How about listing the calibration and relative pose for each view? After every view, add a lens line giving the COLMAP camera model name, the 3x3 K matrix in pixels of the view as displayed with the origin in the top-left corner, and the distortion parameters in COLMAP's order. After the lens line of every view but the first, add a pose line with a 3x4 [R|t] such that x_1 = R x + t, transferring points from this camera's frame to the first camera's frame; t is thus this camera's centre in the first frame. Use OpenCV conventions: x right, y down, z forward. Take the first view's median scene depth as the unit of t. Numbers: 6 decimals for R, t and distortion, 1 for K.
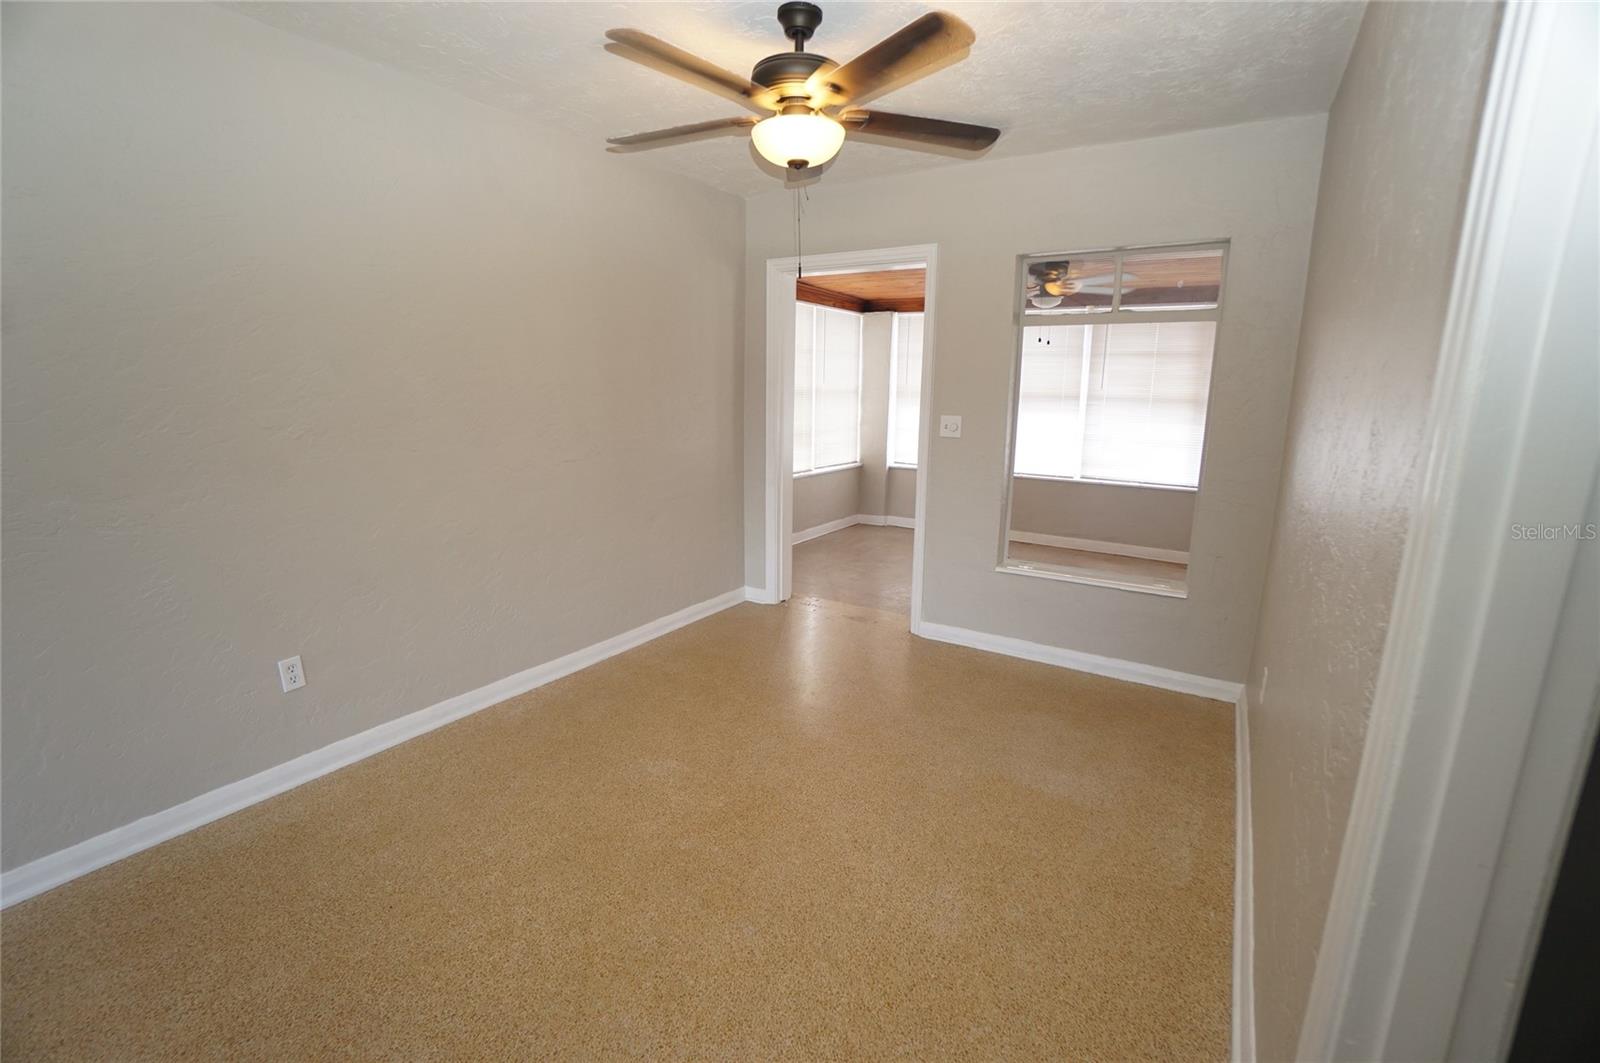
lens RADIAL K [[708.0, 0, 790.6], [0, 708.0, 537.4], [0, 0, 1]] dist [-0.063641, 0.018909]
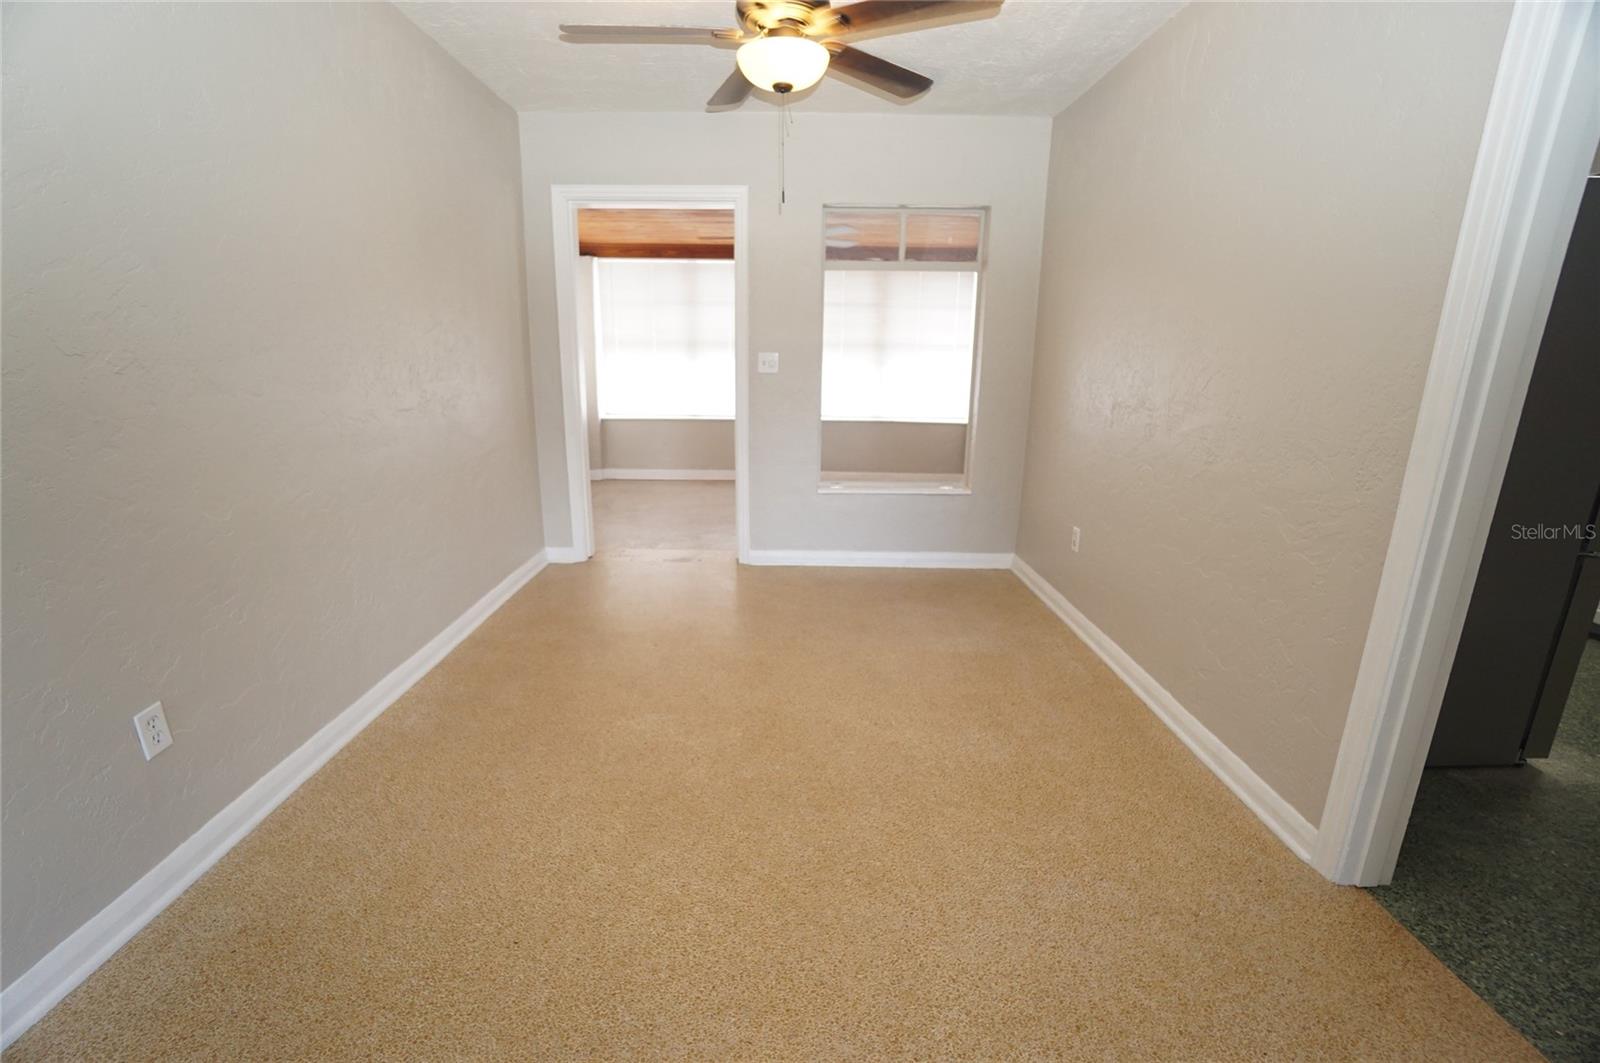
lens RADIAL K [[708.0, 0, 790.6], [0, 708.0, 537.4], [0, 0, 1]] dist [-0.063641, 0.018909]
pose [[0.839522, -0.140615, 0.524814, -0.363142], [0.112572, 0.989986, 0.085174, 0.018275], [-0.531536, -0.012426, 0.846945, 0.079131]]
